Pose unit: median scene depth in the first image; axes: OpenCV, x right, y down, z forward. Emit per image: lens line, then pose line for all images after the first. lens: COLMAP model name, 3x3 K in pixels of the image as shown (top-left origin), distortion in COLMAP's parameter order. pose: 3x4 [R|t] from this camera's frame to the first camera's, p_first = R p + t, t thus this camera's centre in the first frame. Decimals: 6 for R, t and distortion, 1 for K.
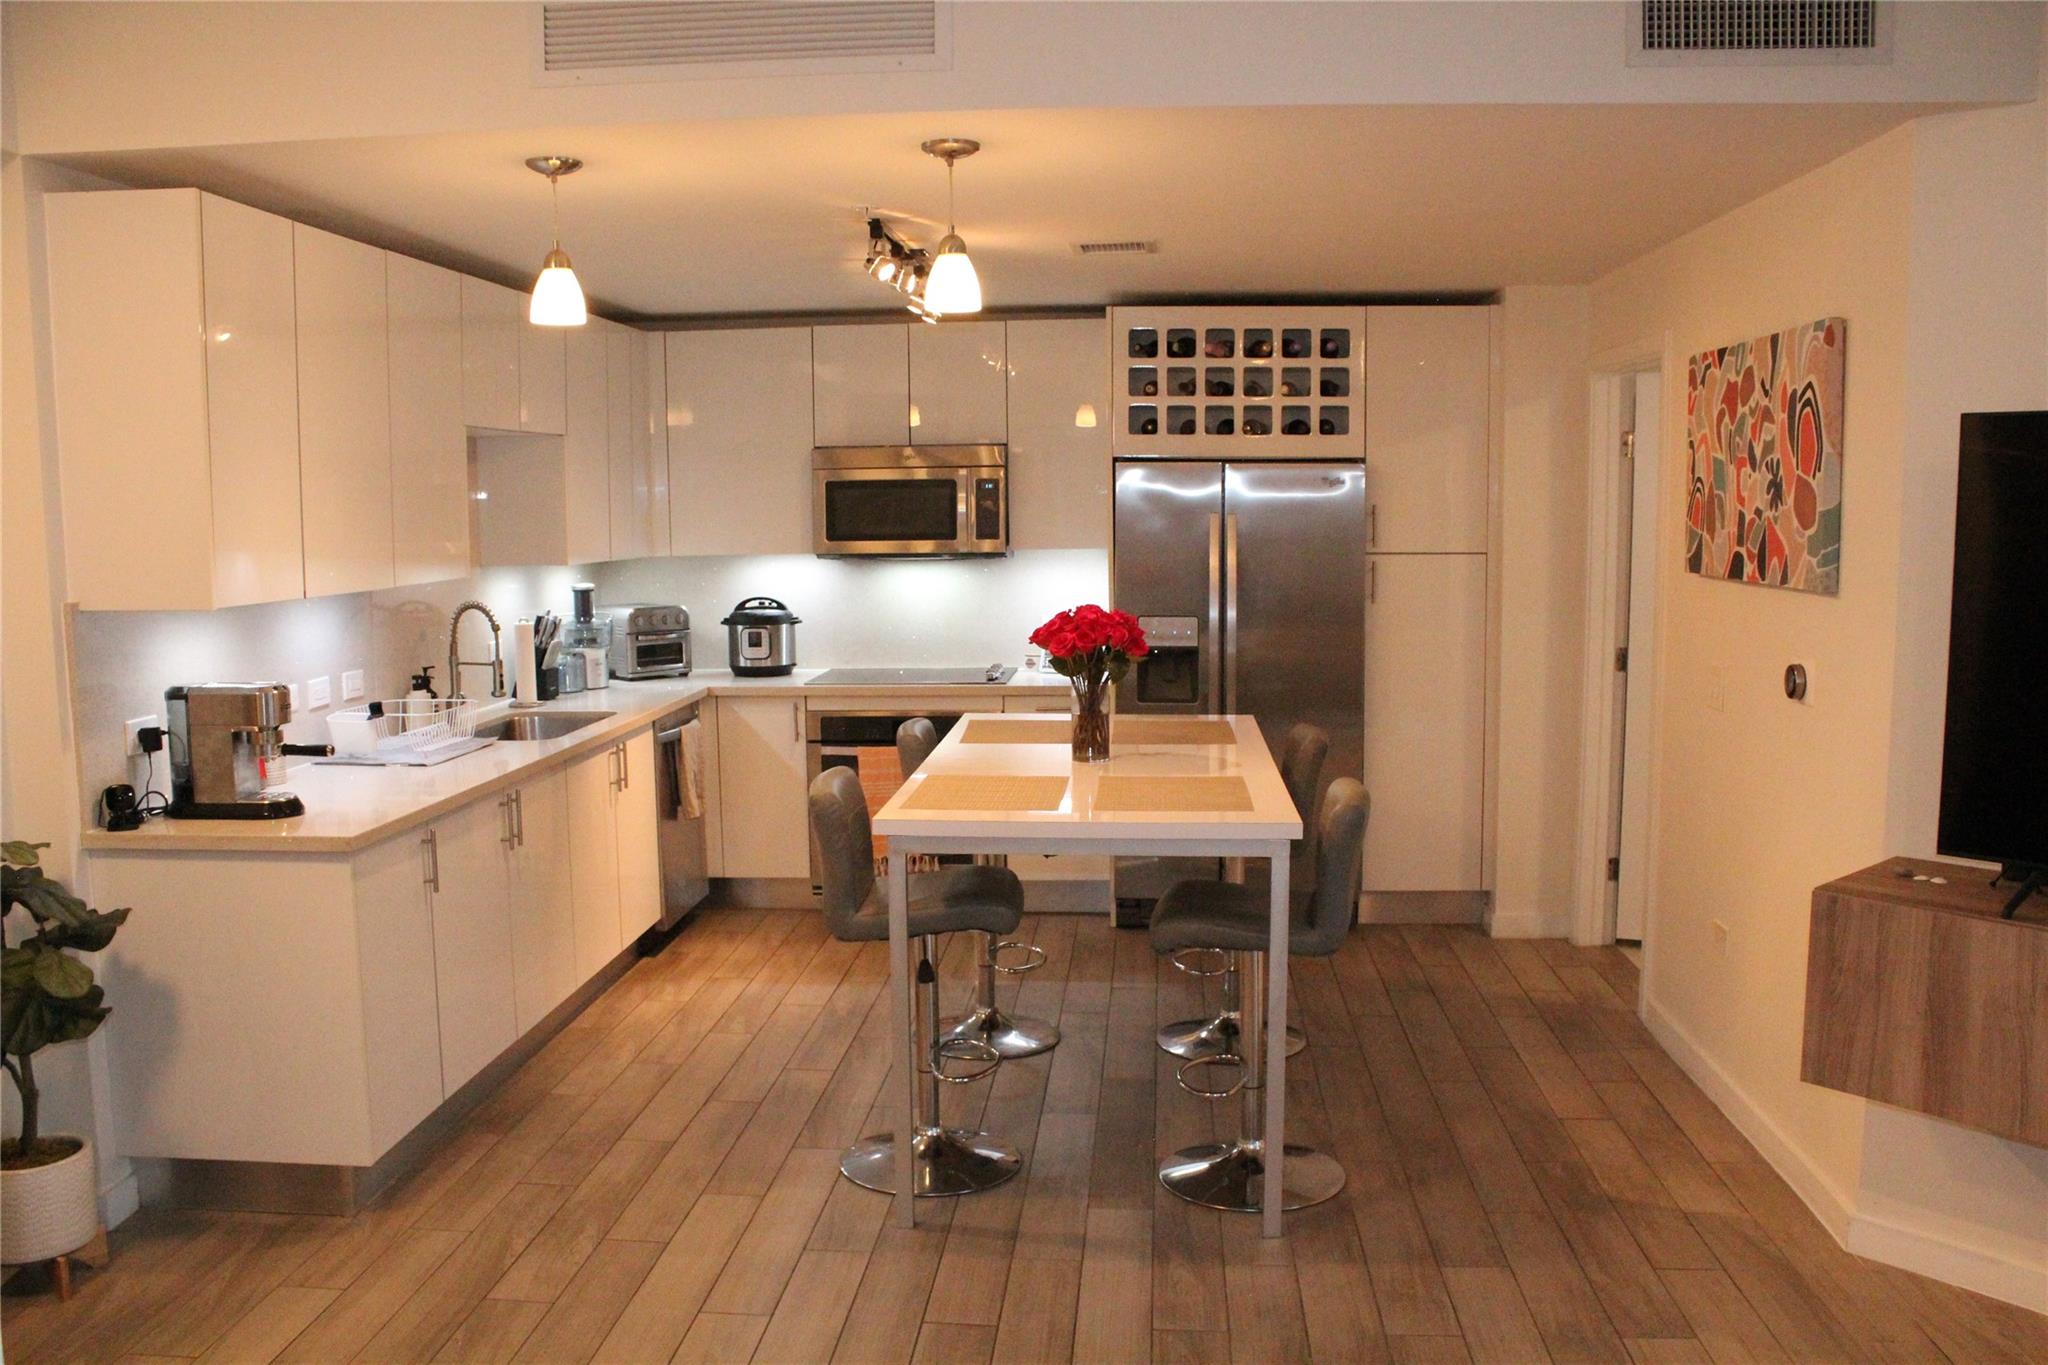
lens RADIAL K [[1704.5, 0, 1031.2], [0, 1704.5, 690.0], [0, 0, 1]] dist [-0.151054, 0.114619]
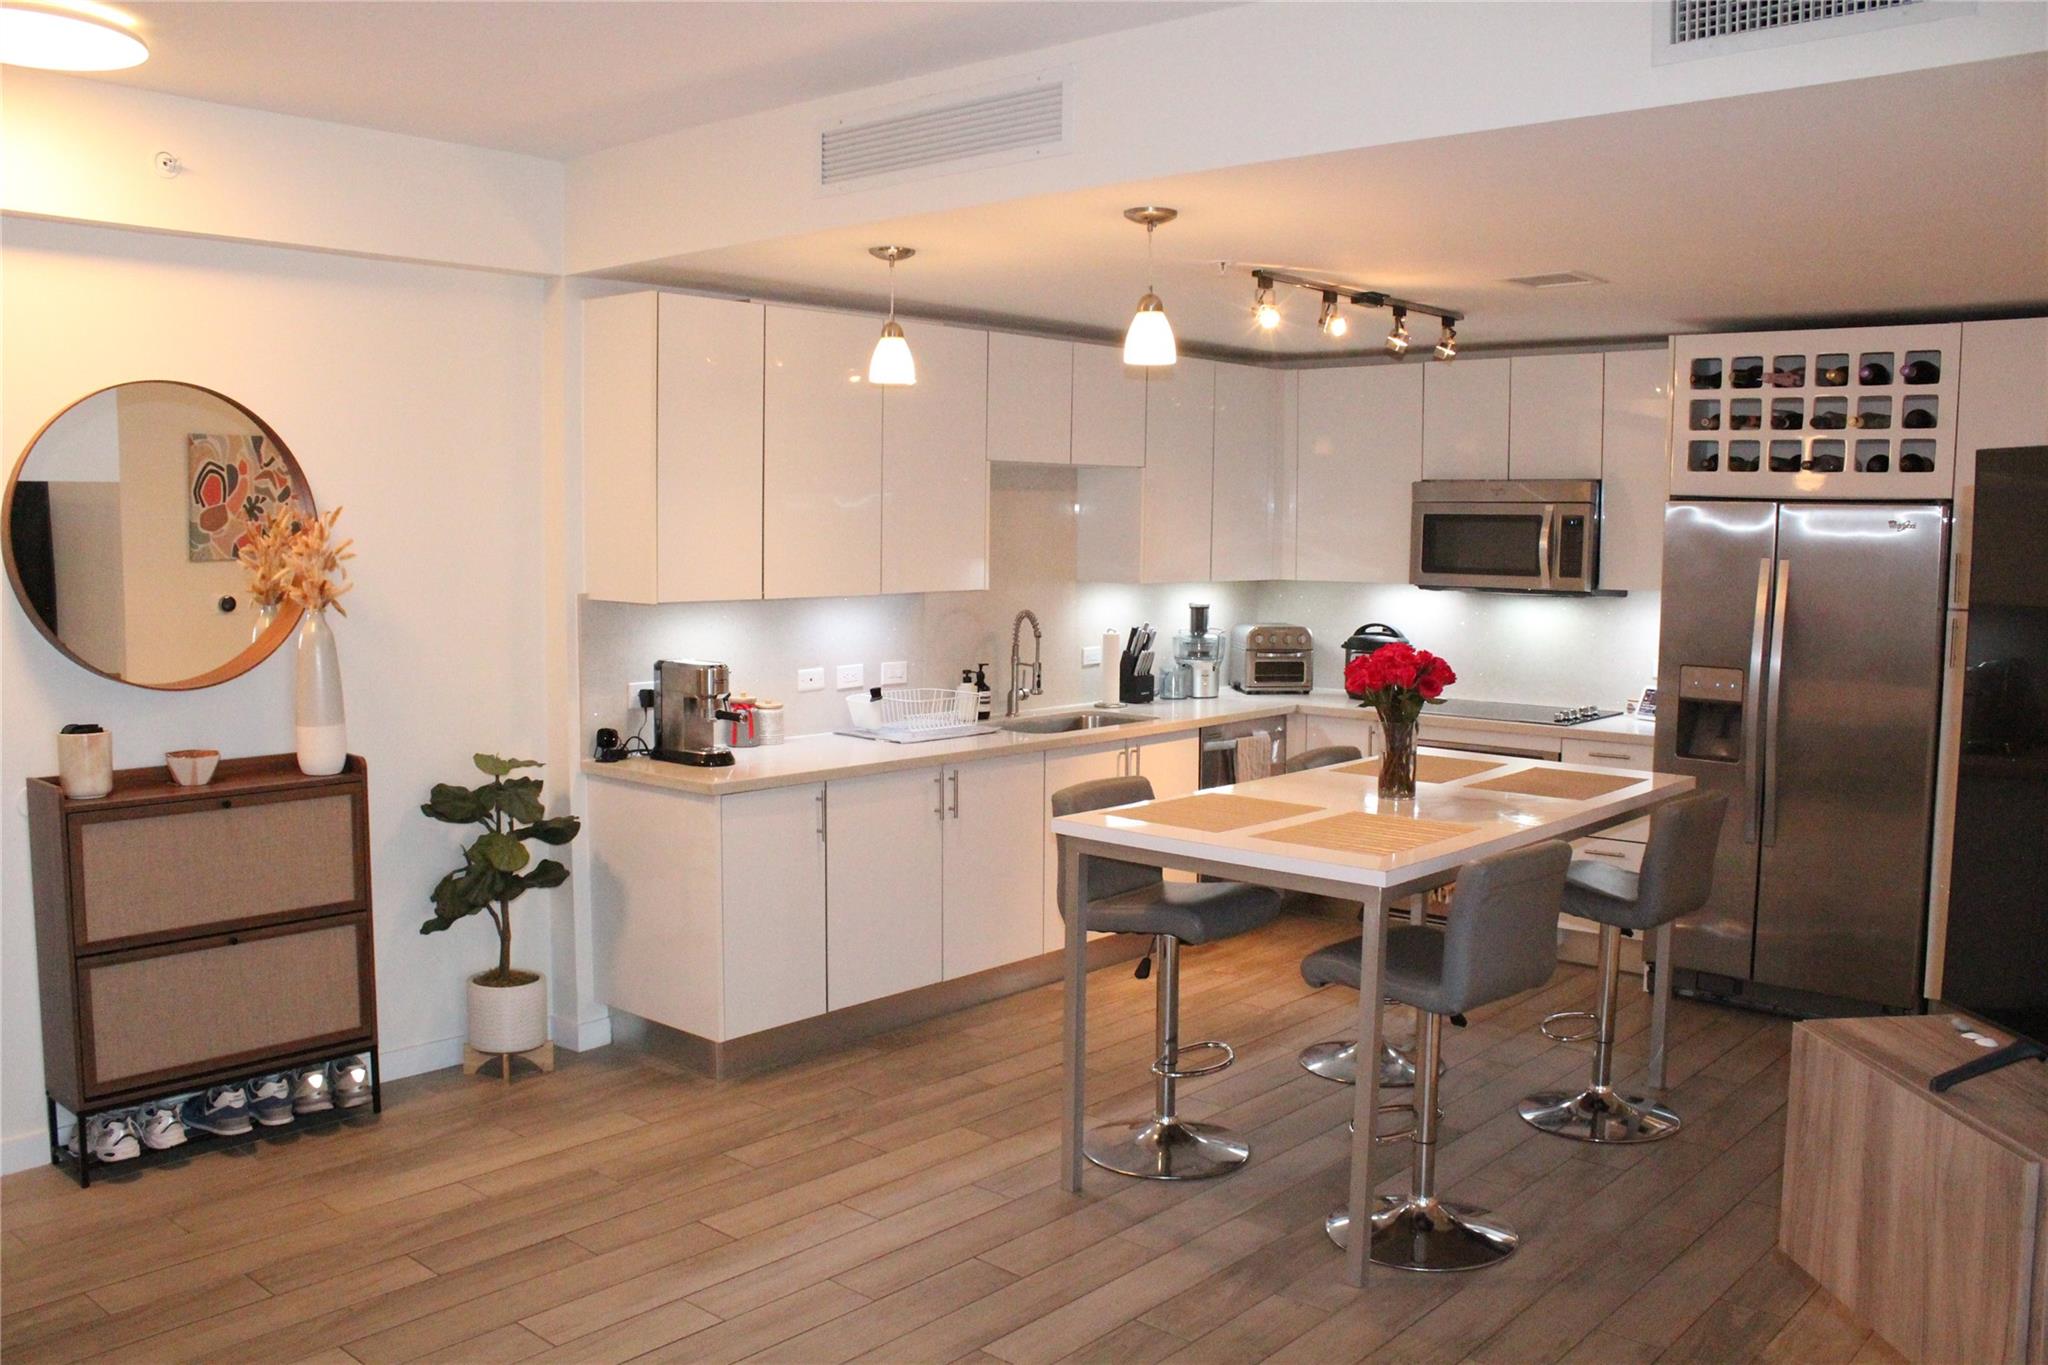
lens RADIAL K [[1704.5, 0, 1029.0], [0, 1704.5, 696.4], [0, 0, 1]] dist [-0.151054, 0.114619]
pose [[0.801169, 0.077262, -0.593430, 0.378421], [-0.081593, 0.996473, 0.019580, -0.017296], [0.592850, 0.032733, 0.804648, 0.055437]]
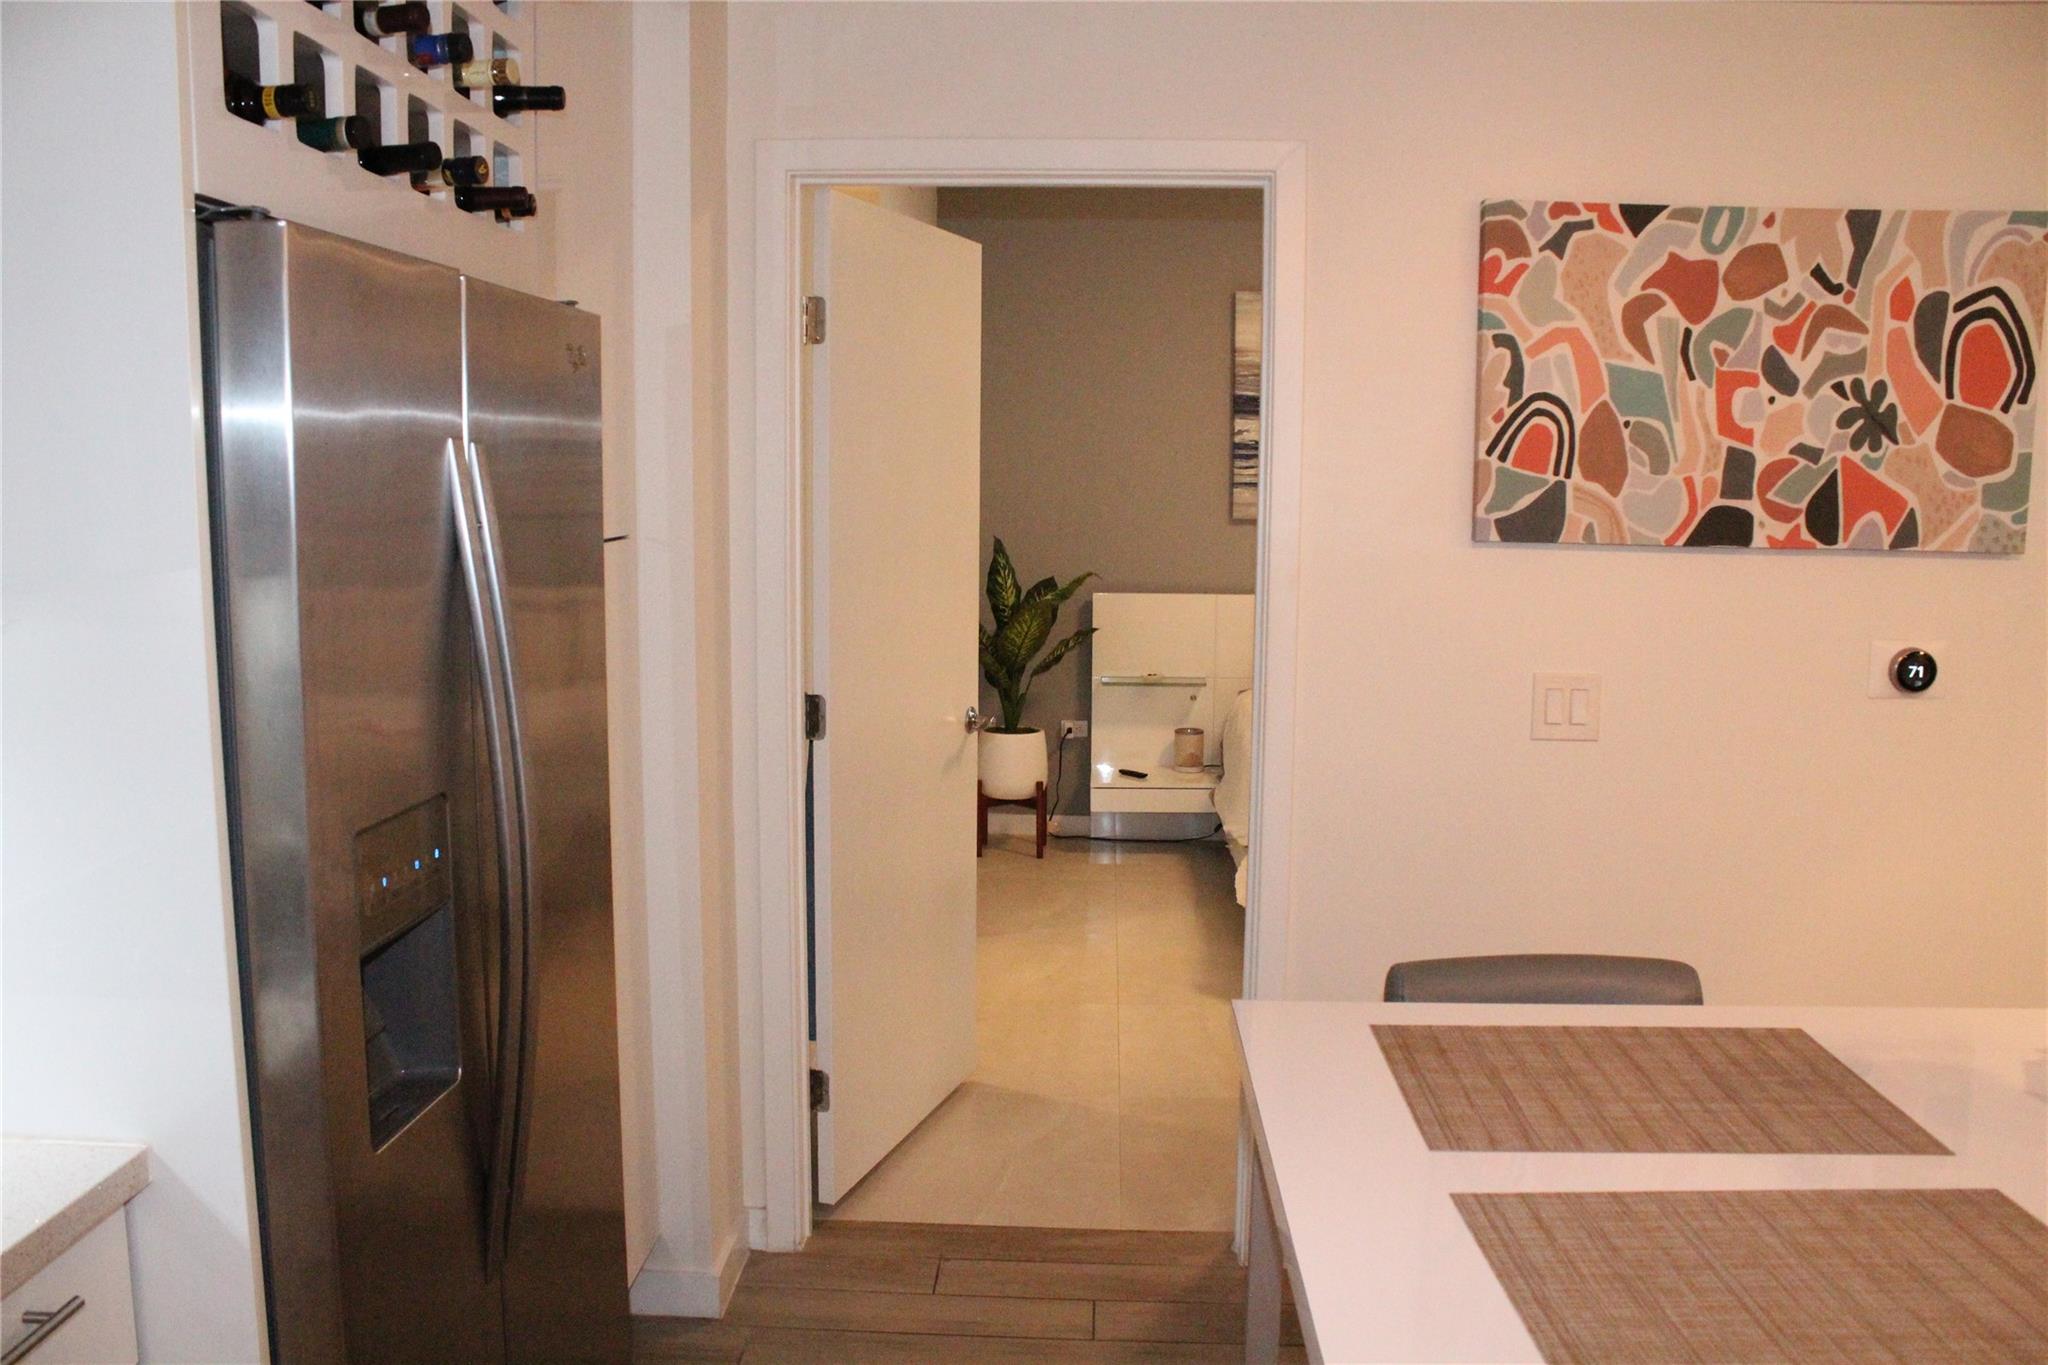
lens RADIAL K [[1704.5, 0, 1009.0], [0, 1704.5, 697.8], [0, 0, 1]] dist [-0.151054, 0.114619]
pose [[-0.026361, -0.130983, 0.991034, -0.219196], [0.103663, 0.985676, 0.133033, -0.102898], [-0.994263, 0.106240, -0.012405, 1.057067]]
